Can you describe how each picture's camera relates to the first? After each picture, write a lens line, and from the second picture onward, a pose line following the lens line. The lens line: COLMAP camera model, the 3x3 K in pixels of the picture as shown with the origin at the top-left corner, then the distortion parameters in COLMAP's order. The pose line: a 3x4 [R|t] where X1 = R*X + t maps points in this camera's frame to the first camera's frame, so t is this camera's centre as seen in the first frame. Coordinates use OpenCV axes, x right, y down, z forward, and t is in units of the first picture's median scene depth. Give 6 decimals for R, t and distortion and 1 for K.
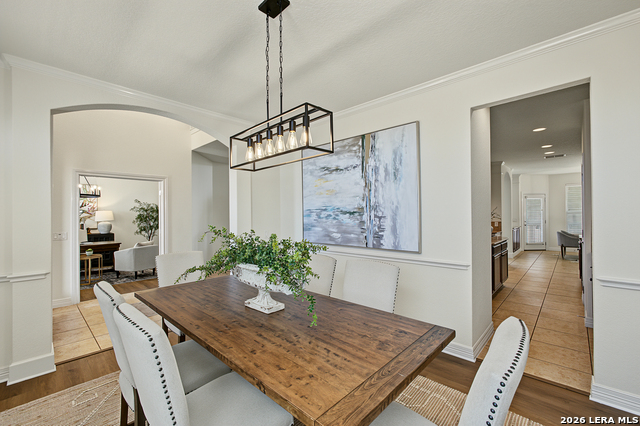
lens RADIAL K [[275.2, 0, 318.8], [0, 275.2, 215.1], [0, 0, 1]] dist [-0.002385, 0.001766]
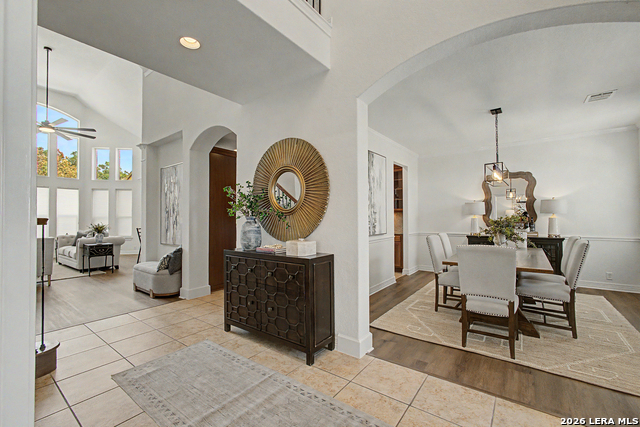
lens RADIAL K [[275.2, 0, 320.7], [0, 275.2, 214.2], [0, 0, 1]] dist [-0.002385, 0.001766]
pose [[-0.106711, 0.017231, 0.994141, -1.123786], [0.005853, 0.999843, -0.016701, 0.035473], [-0.994273, 0.004036, -0.106795, 1.368400]]
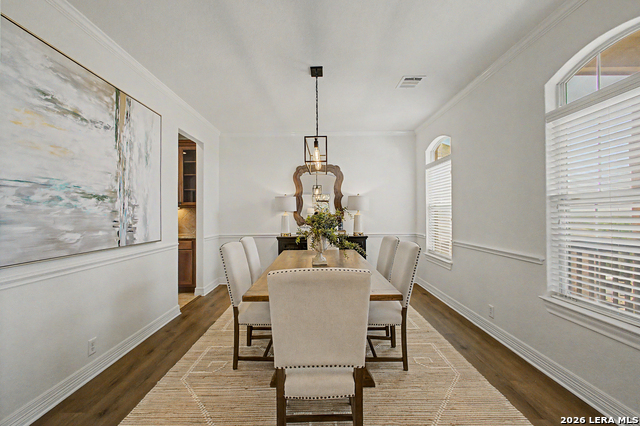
lens RADIAL K [[275.2, 0, 318.0], [0, 275.2, 211.9], [0, 0, 1]] dist [-0.002385, 0.001766]
pose [[-0.687683, 0.015371, 0.725849, -0.700047], [0.007330, 0.999872, -0.014229, 0.039128], [-0.725974, -0.004465, -0.687707, 1.106413]]
